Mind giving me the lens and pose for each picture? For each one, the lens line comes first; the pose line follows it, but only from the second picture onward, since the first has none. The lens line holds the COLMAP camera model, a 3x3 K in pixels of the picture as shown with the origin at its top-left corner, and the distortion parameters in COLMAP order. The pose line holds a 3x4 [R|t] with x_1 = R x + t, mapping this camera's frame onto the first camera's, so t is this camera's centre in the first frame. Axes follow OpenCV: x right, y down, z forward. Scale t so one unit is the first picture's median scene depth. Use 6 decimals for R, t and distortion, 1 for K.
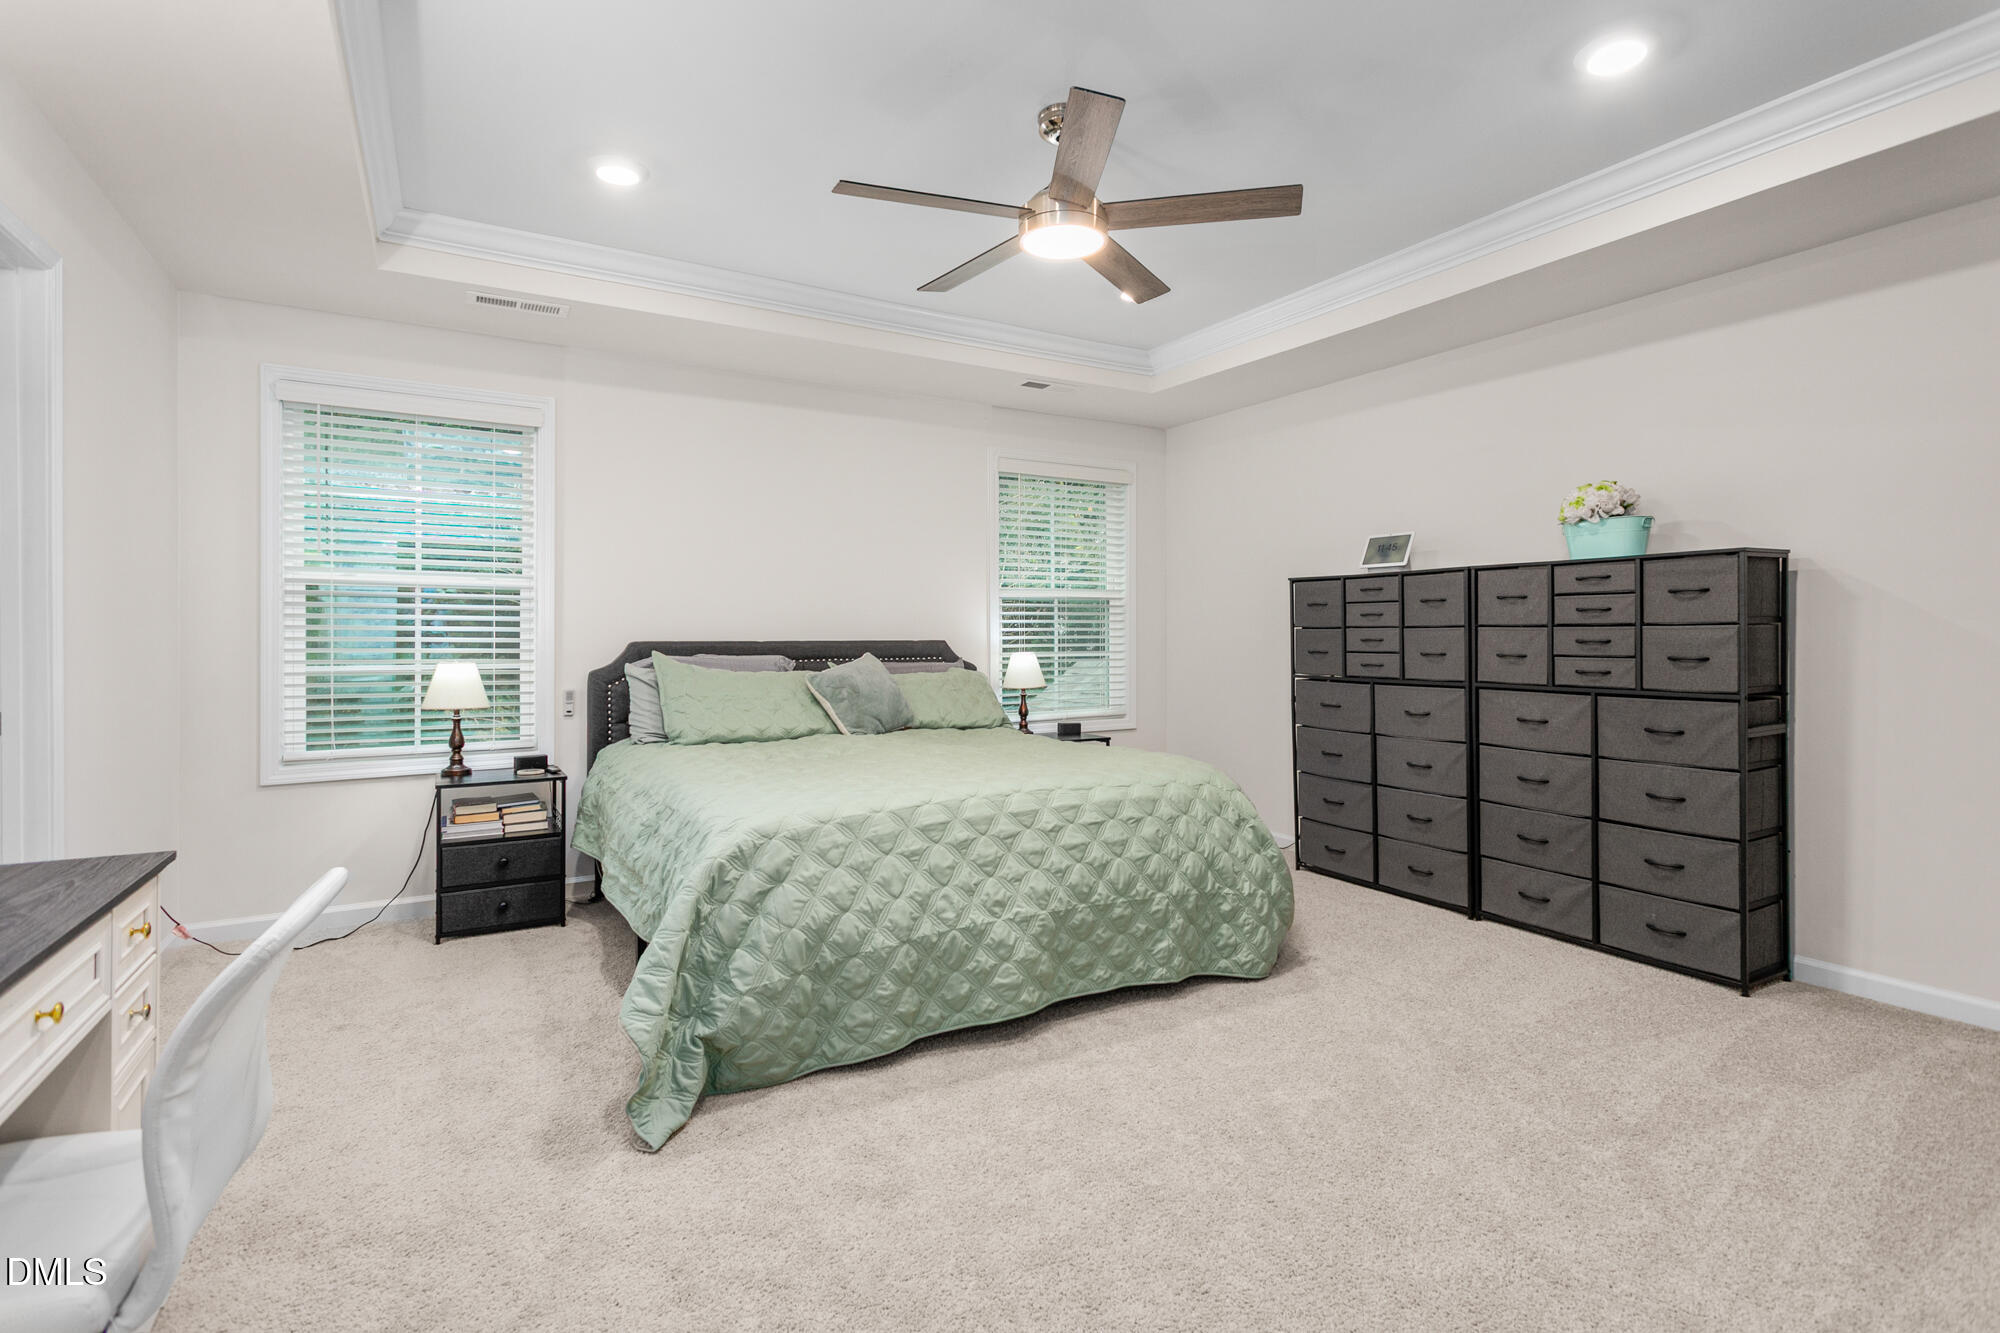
lens RADIAL K [[973.8, 0, 995.2], [0, 973.8, 616.5], [0, 0, 1]] dist [0.000820, -0.000215]
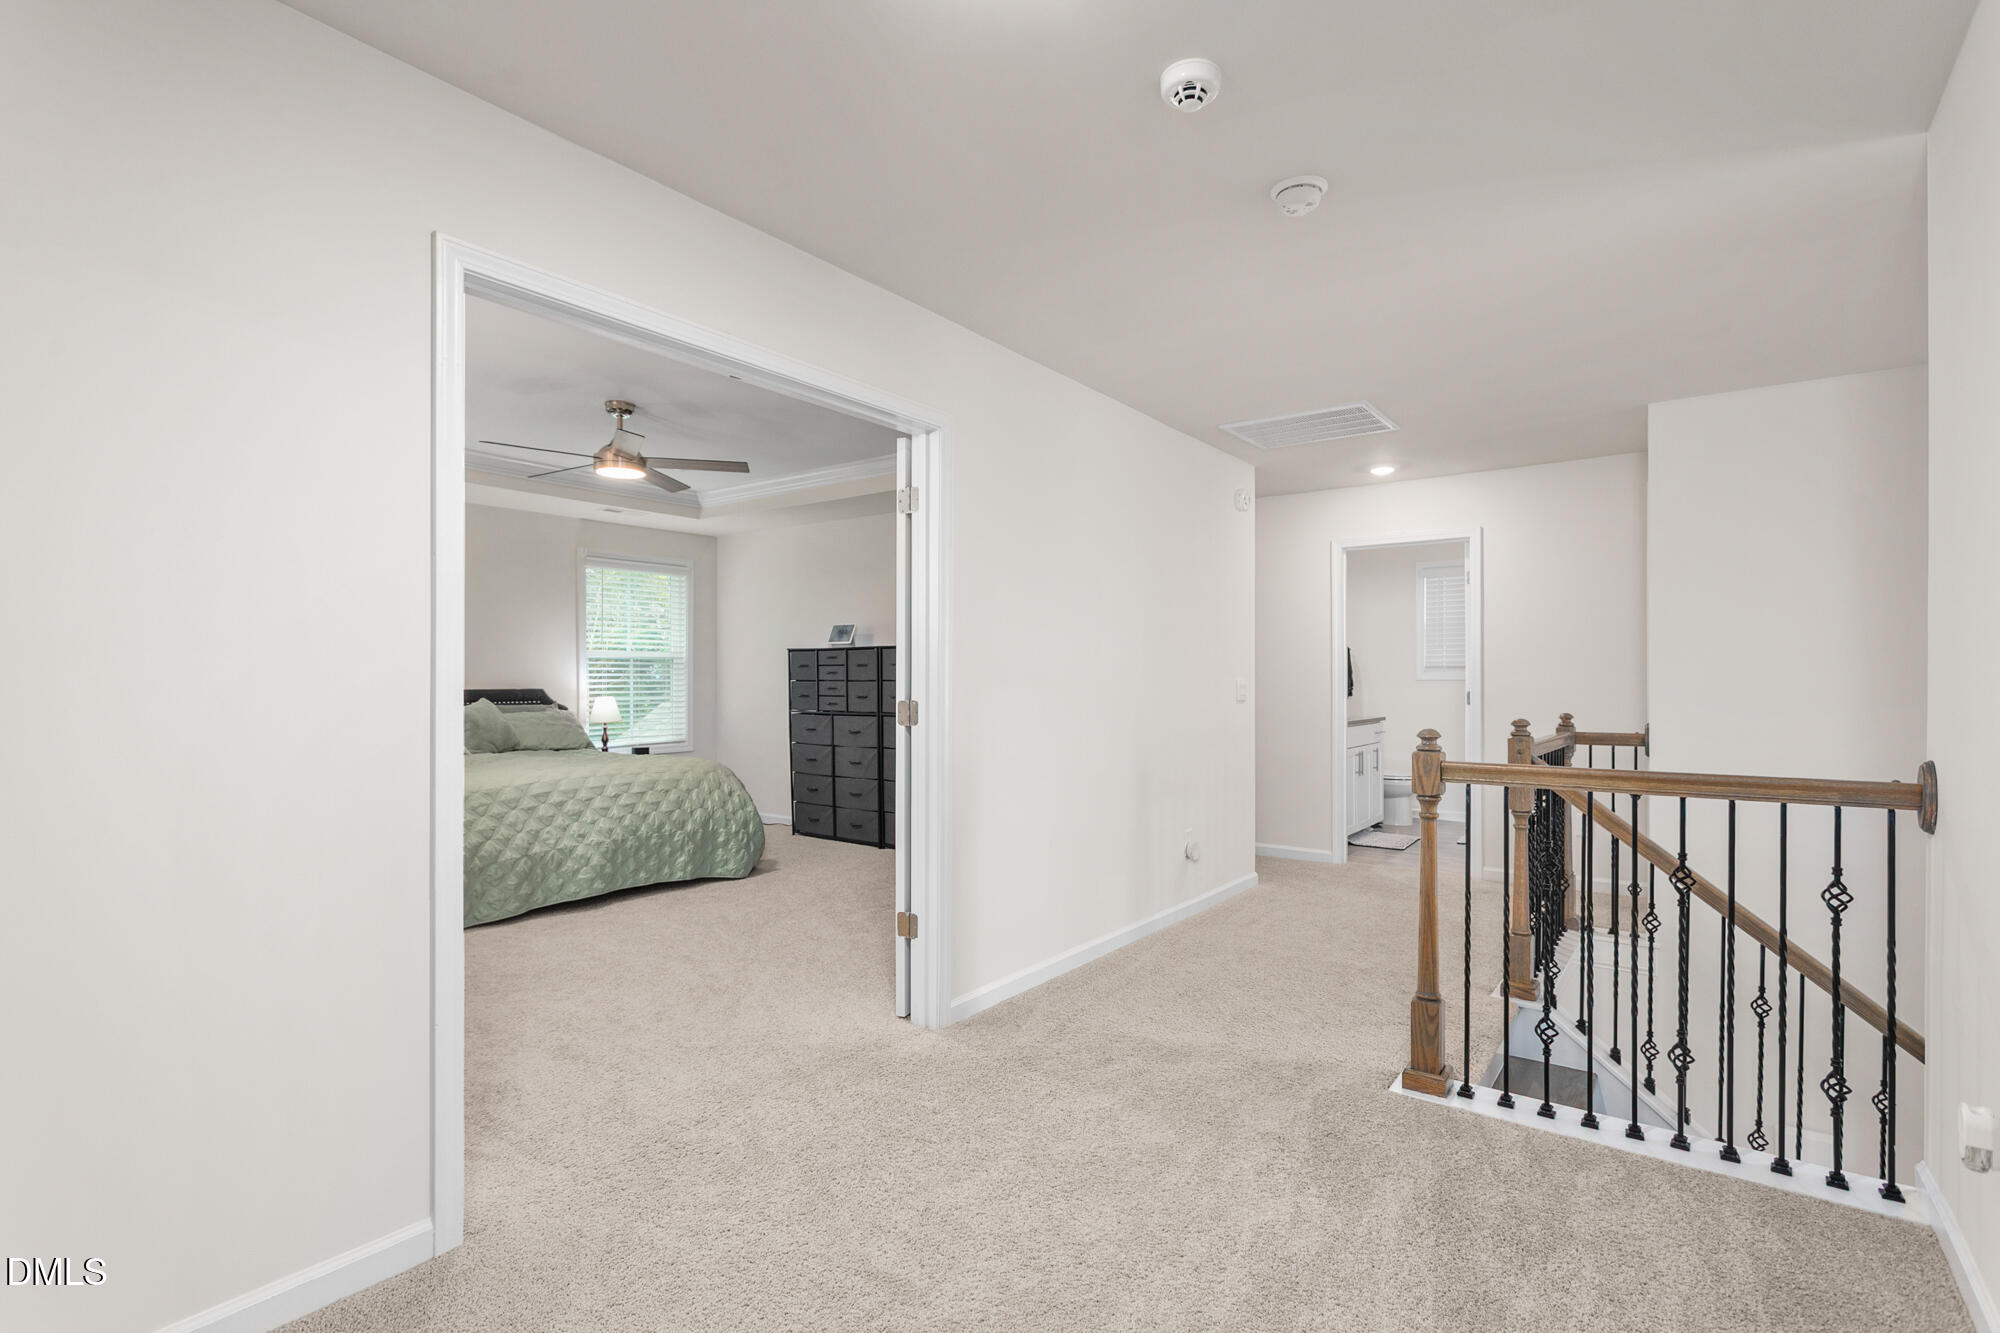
lens RADIAL K [[962.2, 0, 1000.0], [0, 962.2, 666.5], [0, 0, 1]] dist [0.003811, 0.000075]
pose [[0.920247, 0.007173, 0.391273, 0.014938], [-0.009431, 0.999948, 0.003851, -0.028297], [-0.391225, -0.007234, 0.920267, -0.788599]]
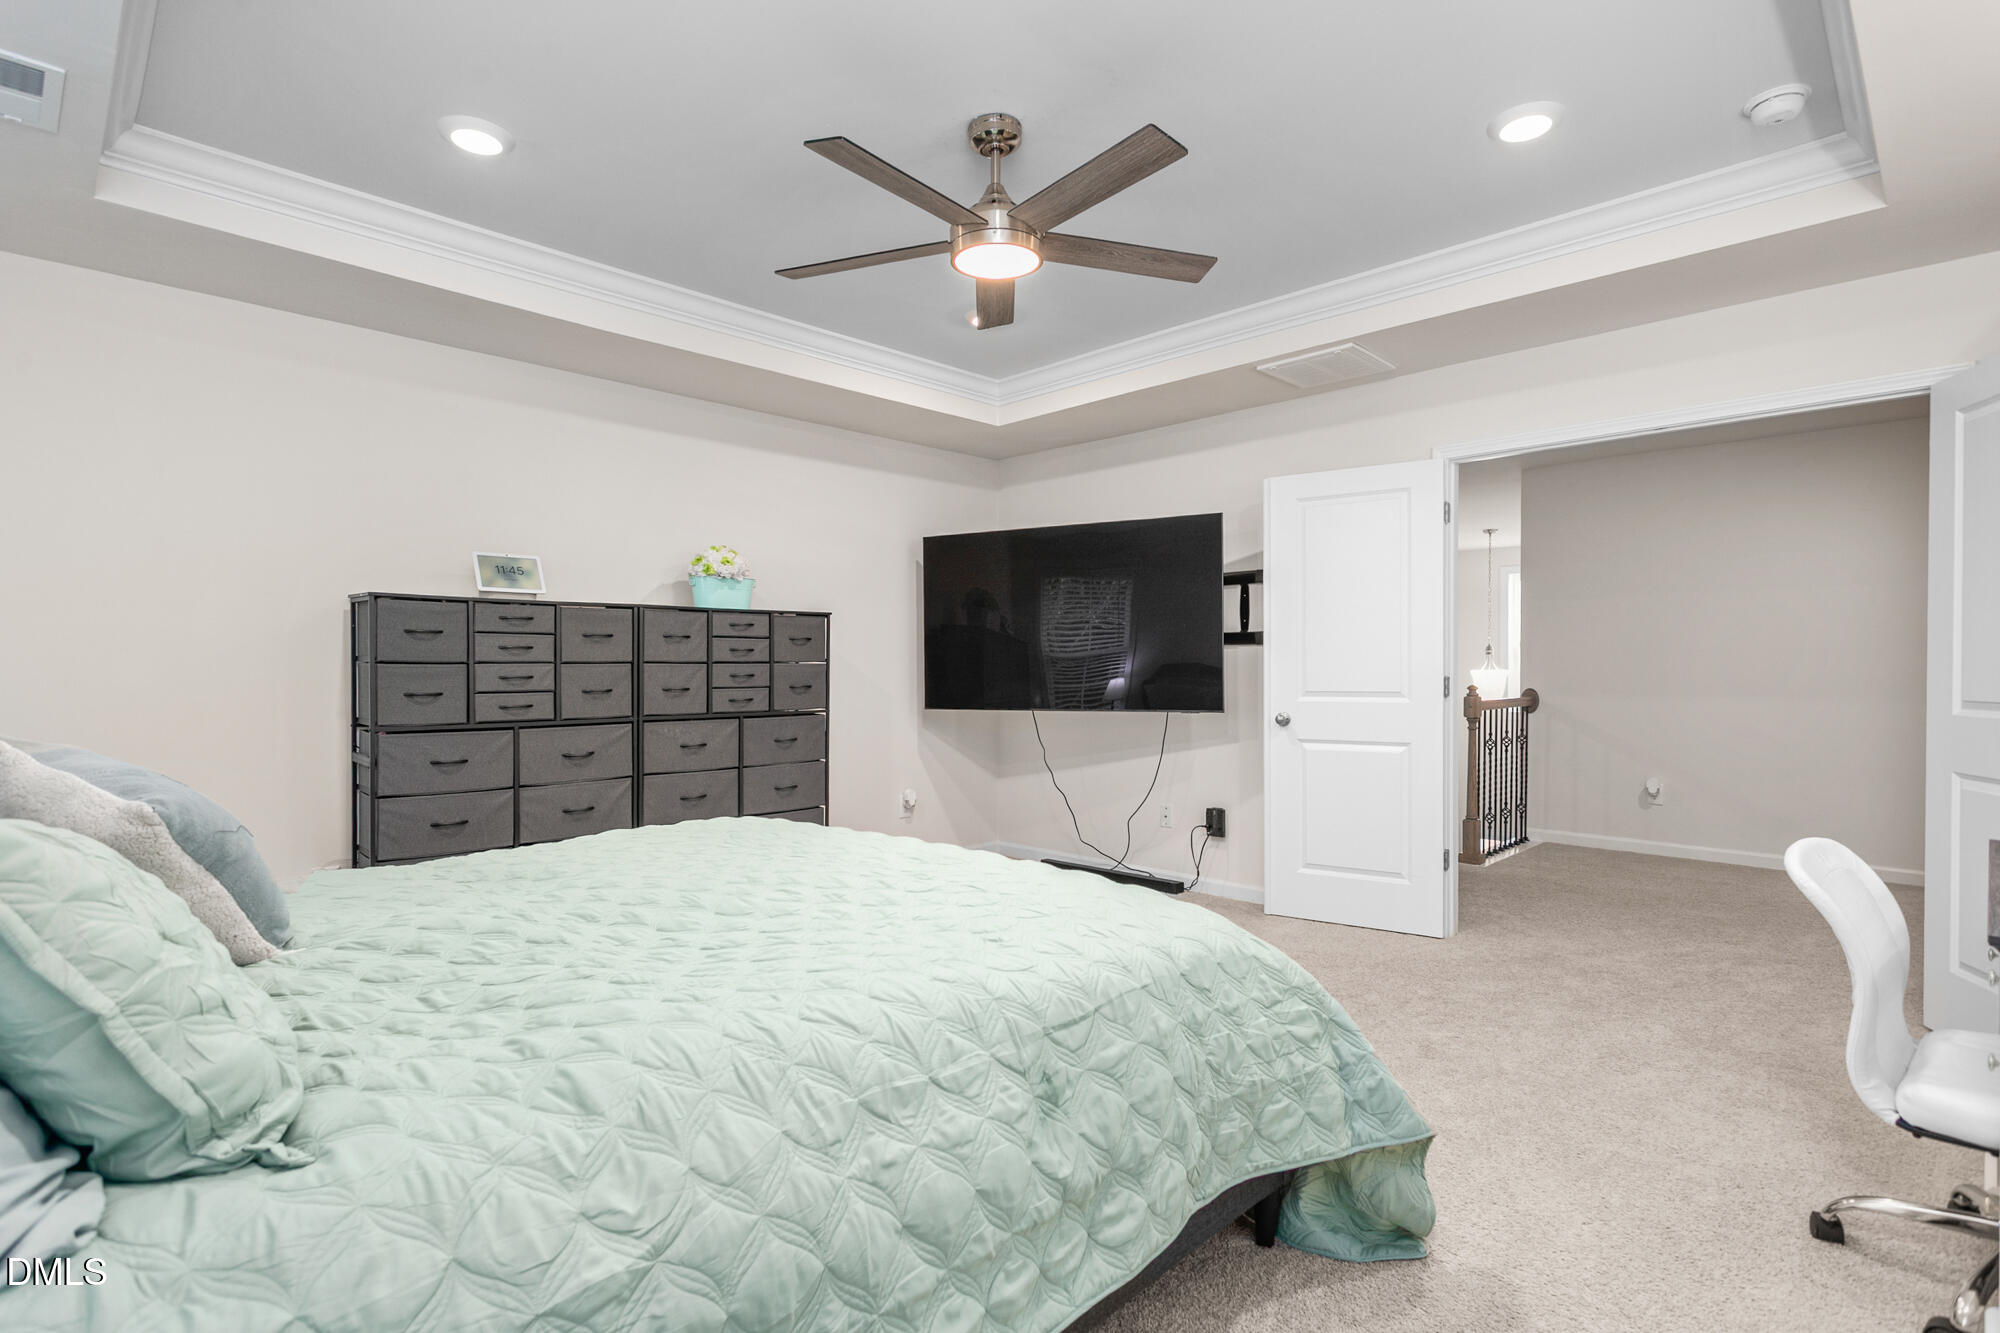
lens RADIAL K [[962.2, 0, 1000.0], [0, 962.2, 666.5], [0, 0, 1]] dist [0.003811, 0.000075]
pose [[-0.269970, 0.002709, 0.962865, -0.701538], [-0.014978, 0.999863, -0.007013, 0.018489], [-0.962752, -0.016315, -0.269892, 1.066937]]
